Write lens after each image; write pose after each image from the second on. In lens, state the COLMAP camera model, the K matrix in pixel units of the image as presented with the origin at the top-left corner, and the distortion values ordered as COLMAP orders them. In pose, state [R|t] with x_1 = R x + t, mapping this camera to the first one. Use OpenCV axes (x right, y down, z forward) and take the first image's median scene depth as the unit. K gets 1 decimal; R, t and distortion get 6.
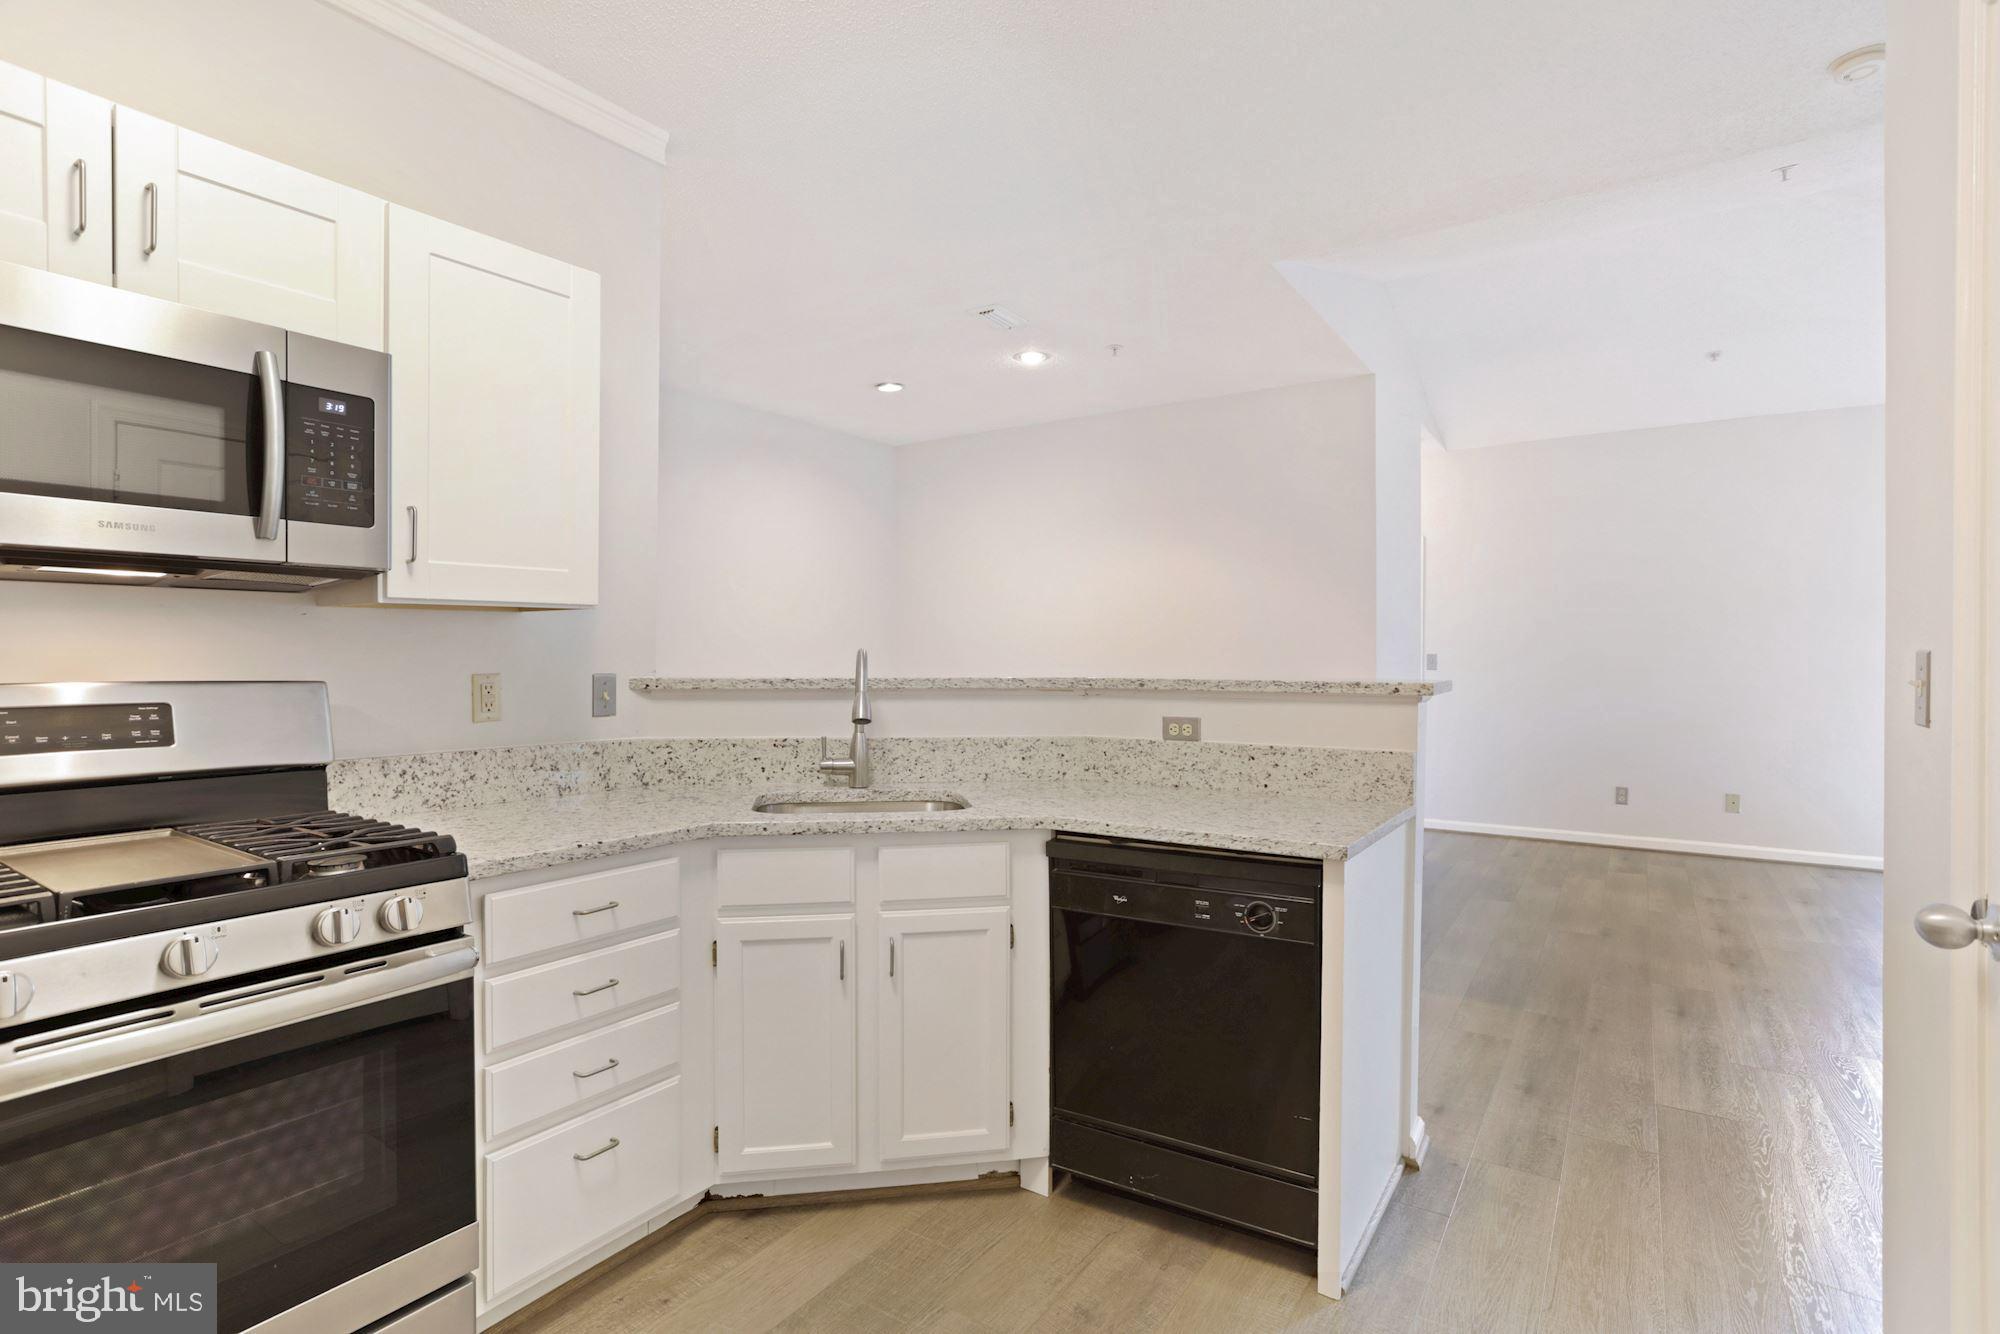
lens RADIAL K [[968.2, 0, 995.2], [0, 968.2, 662.9], [0, 0, 1]] dist [-0.050984, 0.027406]
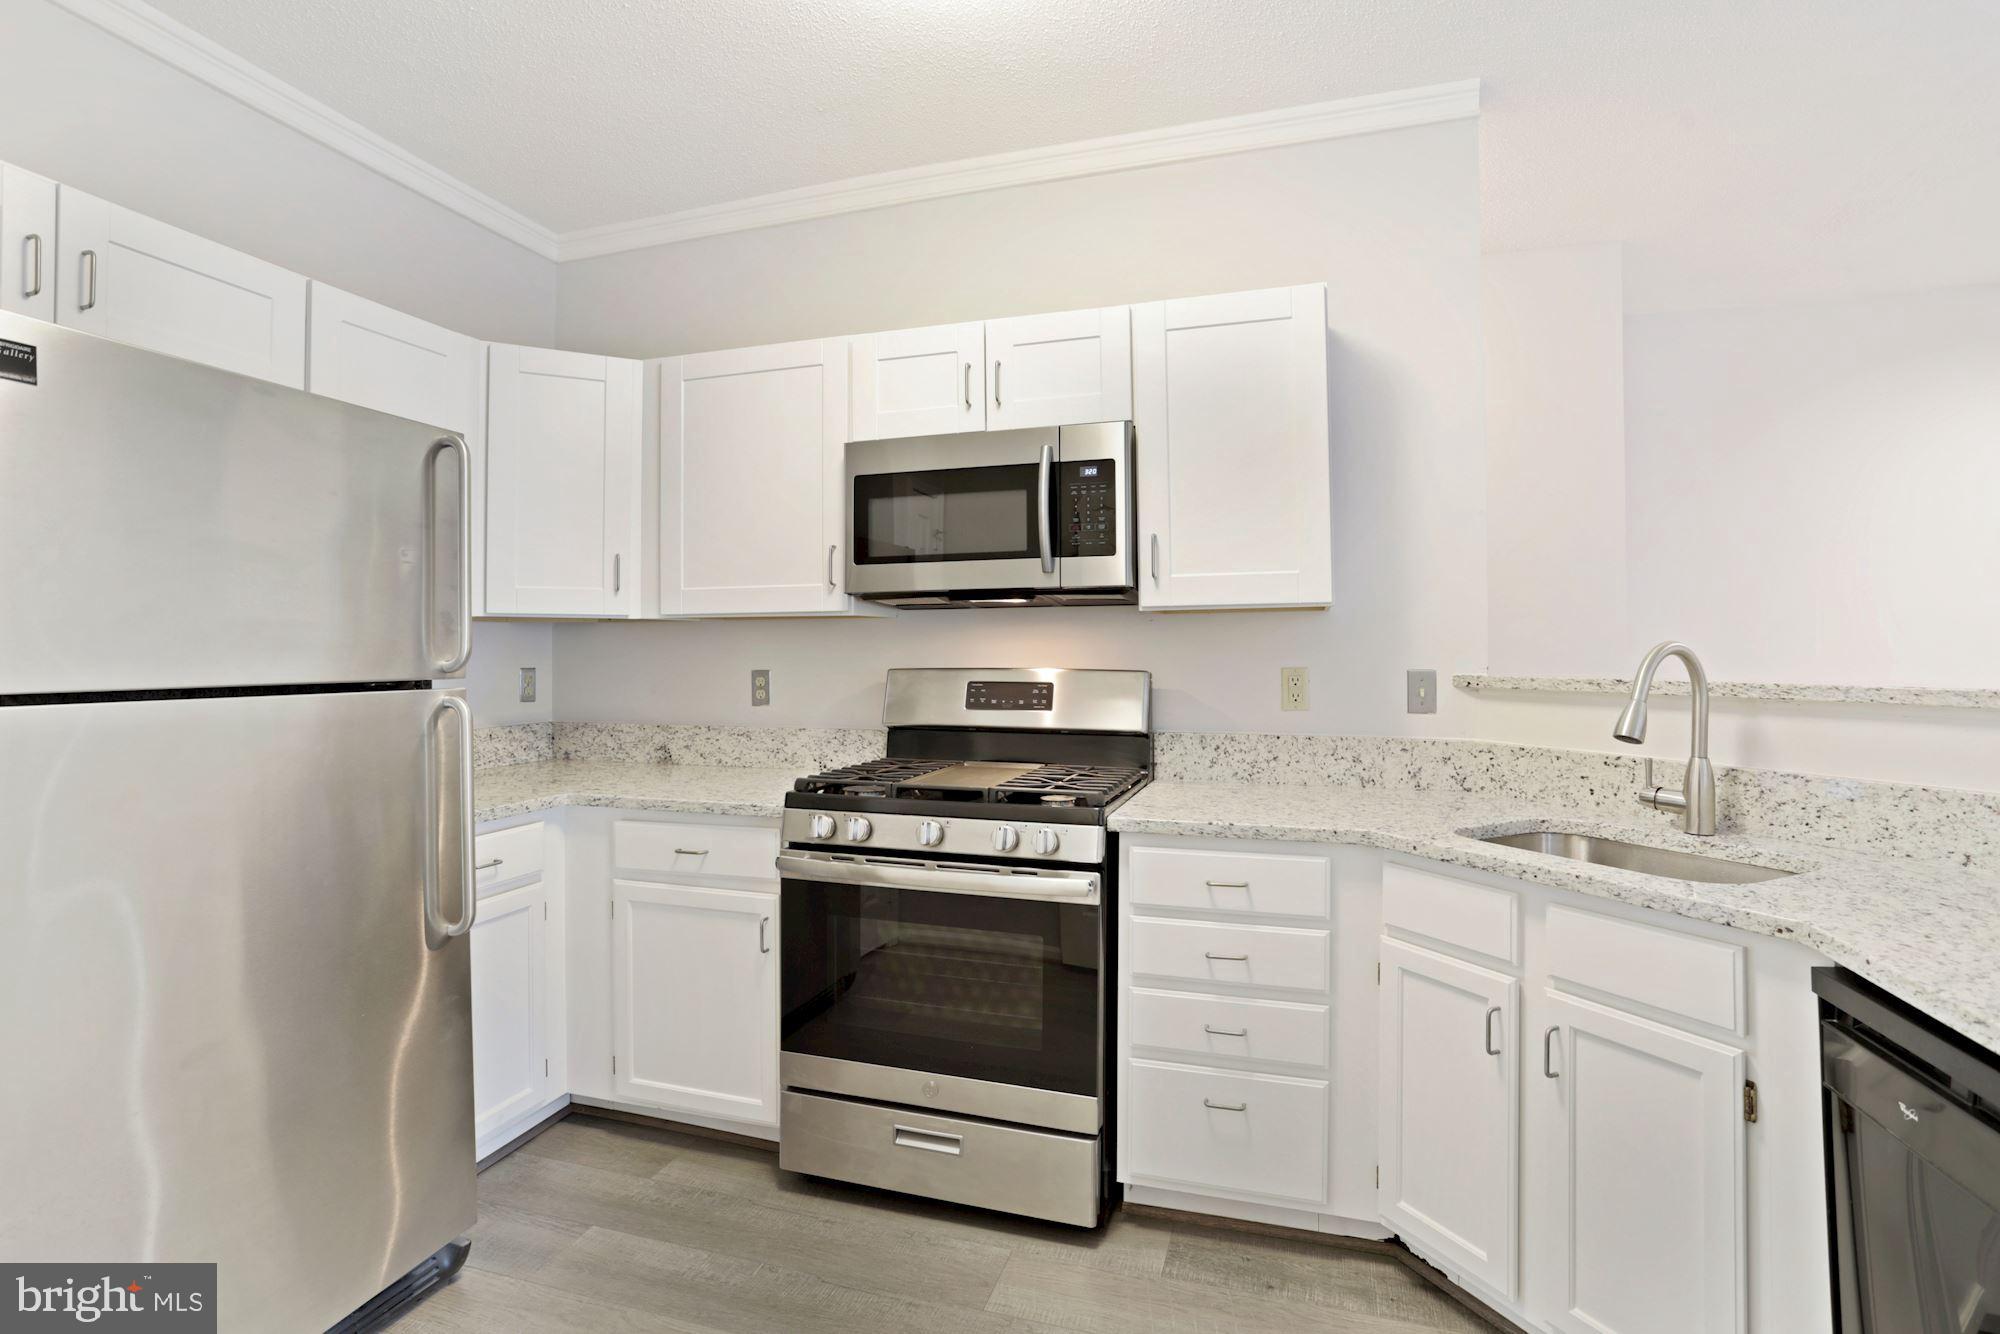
lens RADIAL K [[968.2, 0, 962.7], [0, 968.2, 635.4], [0, 0, 1]] dist [-0.050984, 0.027406]
pose [[0.280283, -0.015270, -0.959796, 0.441990], [-0.004222, 0.999844, -0.017140, -0.005067], [0.959908, 0.008856, 0.280175, 0.318133]]
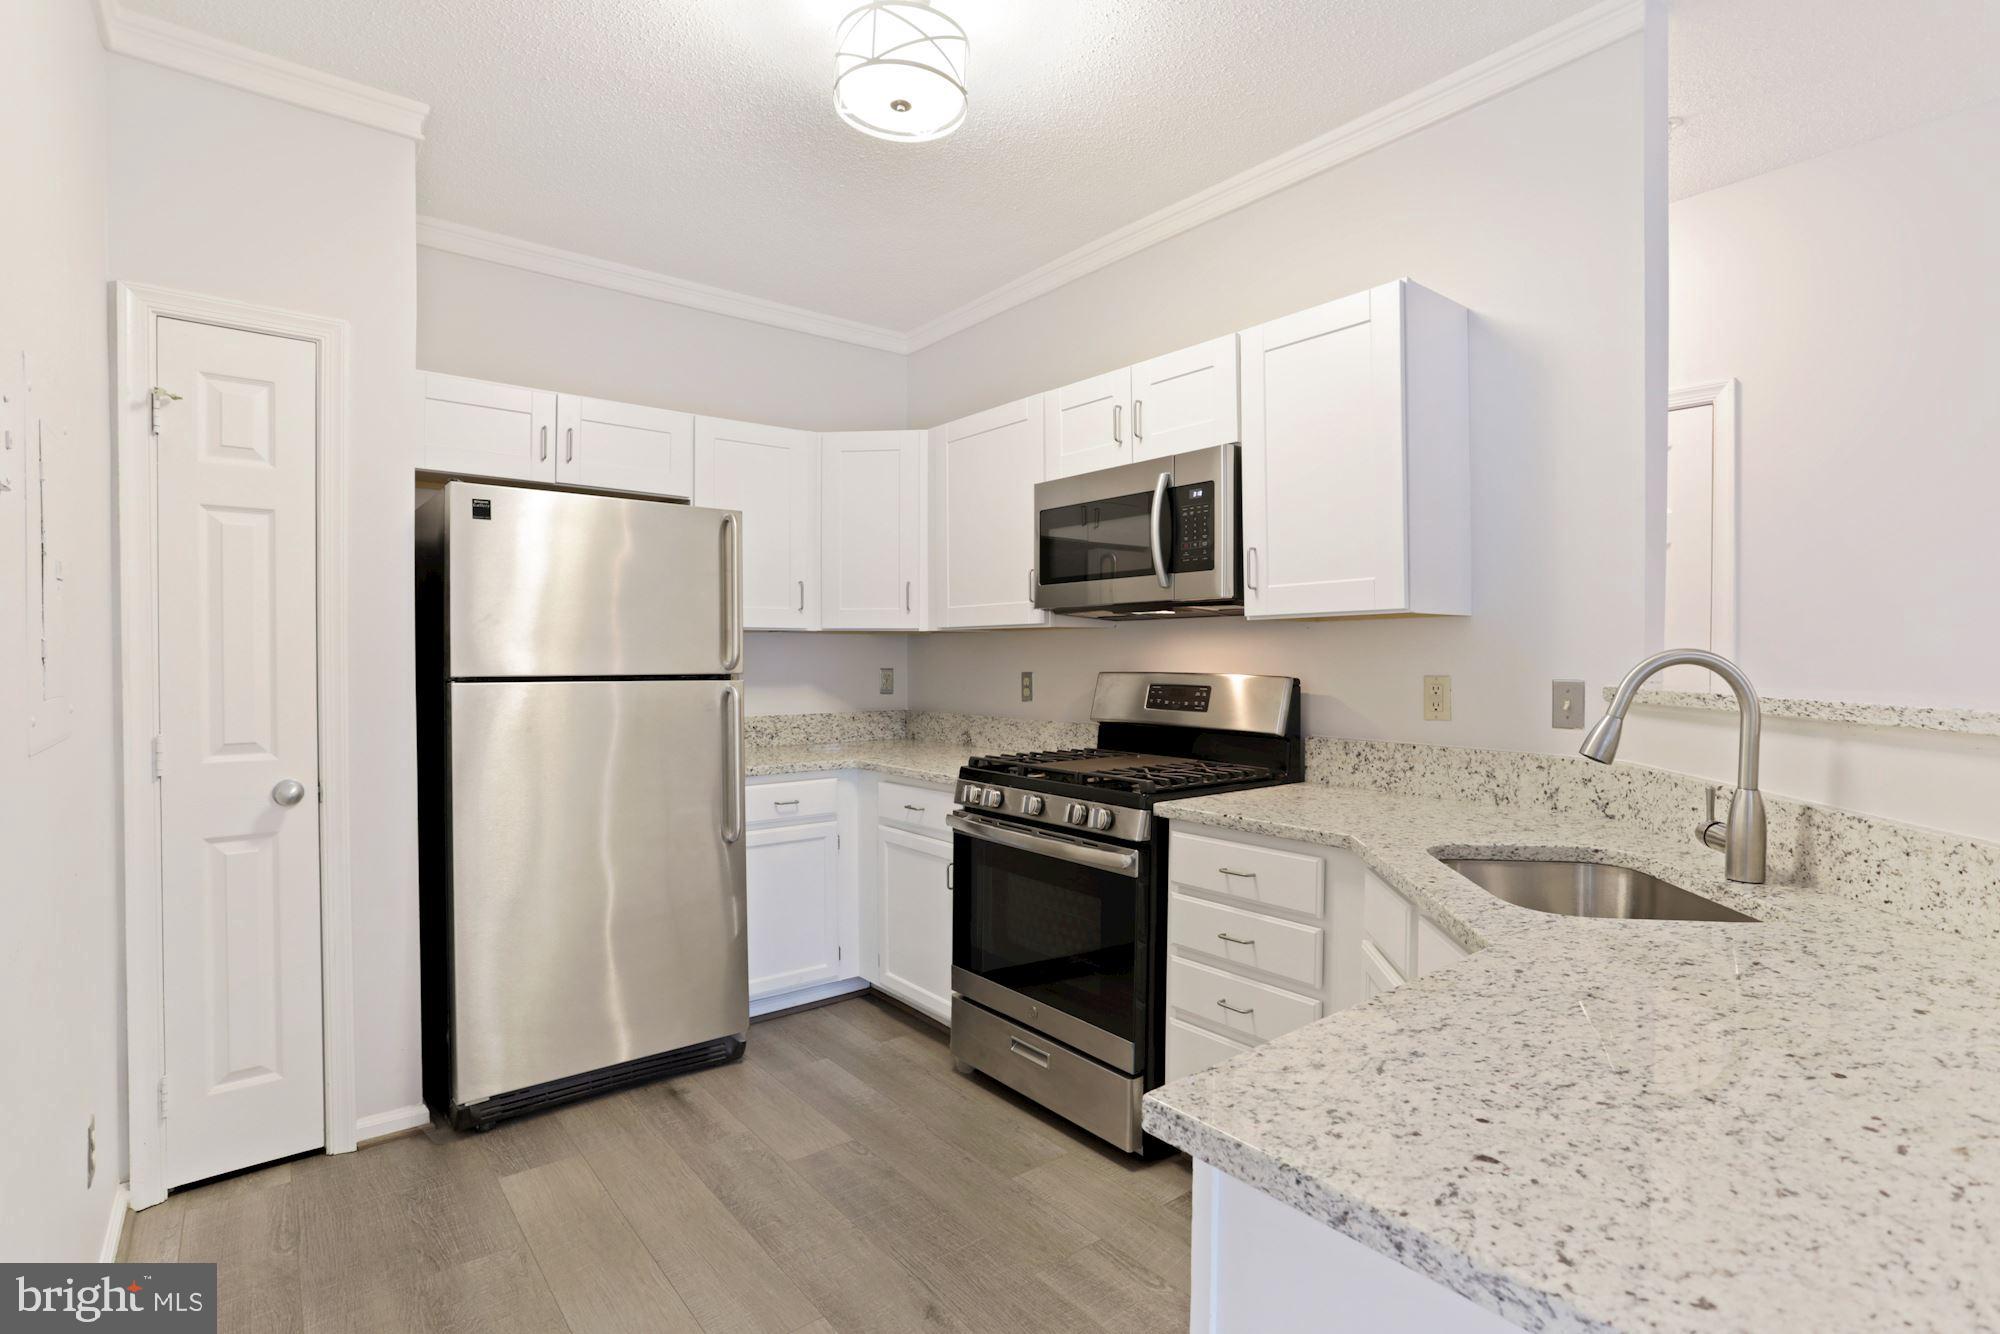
lens RADIAL K [[968.2, 0, 992.0], [0, 968.2, 667.3], [0, 0, 1]] dist [-0.050984, 0.027406]
pose [[-0.300498, 0.012293, -0.953703, 0.645457], [-0.006020, 0.999873, 0.014785, -0.010444], [0.953763, 0.010184, -0.300386, 0.855939]]
